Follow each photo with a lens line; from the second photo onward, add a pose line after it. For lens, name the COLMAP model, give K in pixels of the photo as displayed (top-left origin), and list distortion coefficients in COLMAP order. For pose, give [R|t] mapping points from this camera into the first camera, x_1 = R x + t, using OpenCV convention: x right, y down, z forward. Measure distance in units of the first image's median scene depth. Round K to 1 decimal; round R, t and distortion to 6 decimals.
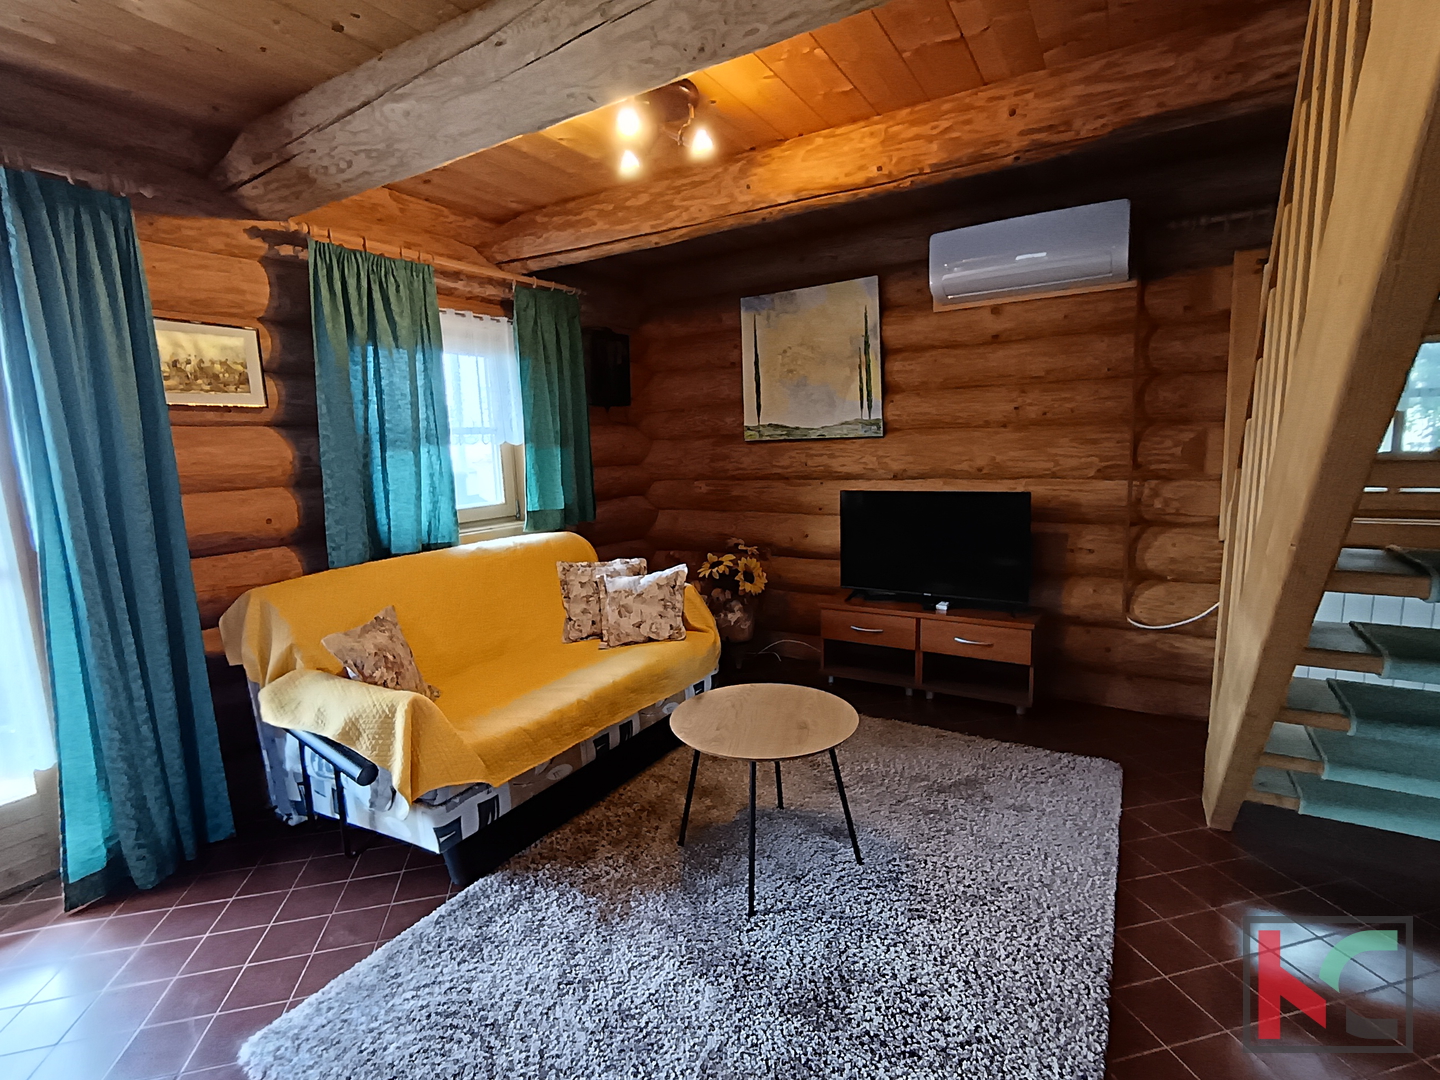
lens RADIAL K [[685.0, 0, 716.1], [0, 685.0, 531.2], [0, 0, 1]] dist [-0.001774, 0.001569]
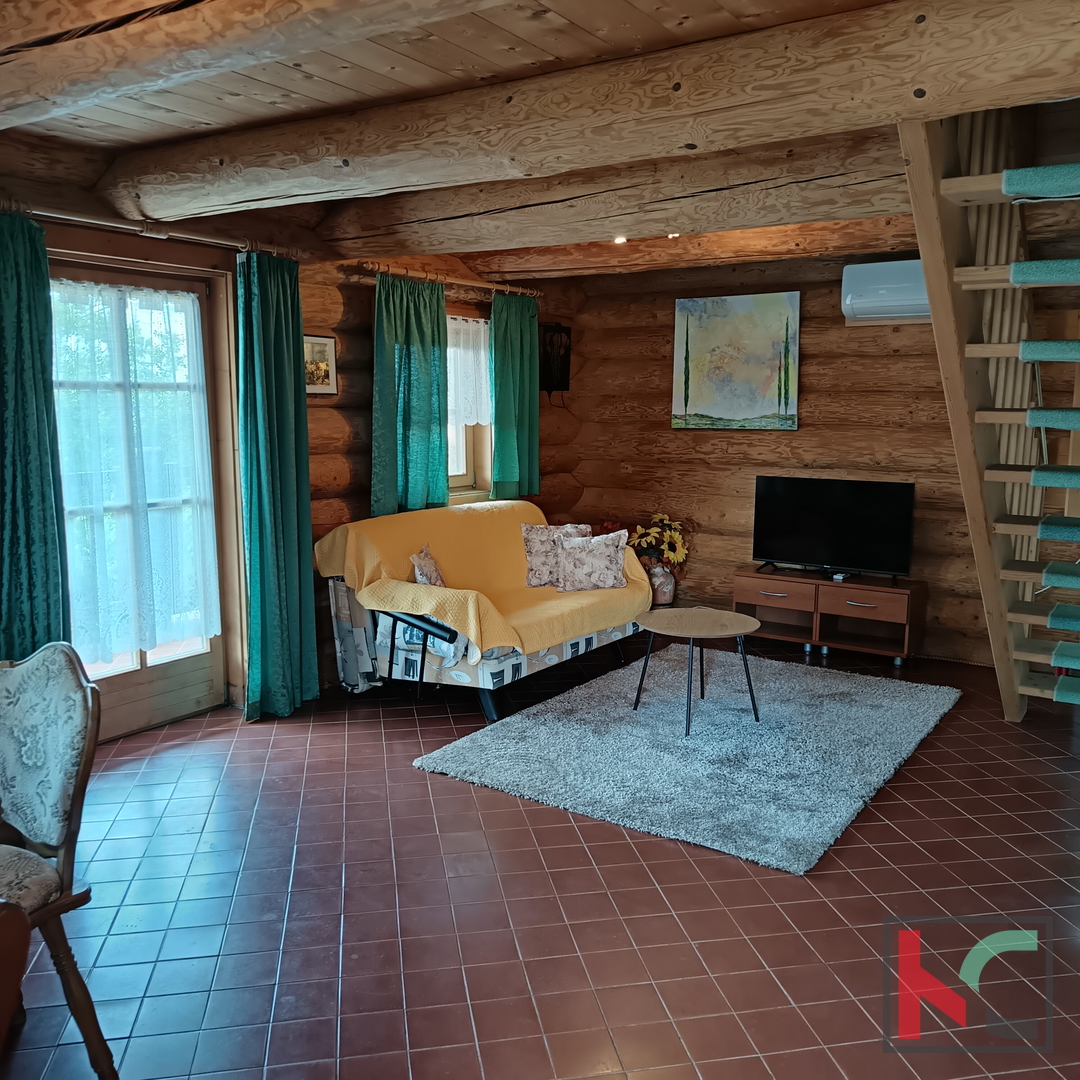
lens RADIAL K [[1020.6, 0, 540.0], [0, 1020.6, 540.0], [0, 0, 1]] dist [0.191943, -0.497975]
pose [[0.998538, 0.046873, -0.026922, -0.144905], [-0.046688, 0.998882, 0.007457, 0.058219], [0.027242, -0.006189, 0.999610, -0.822308]]
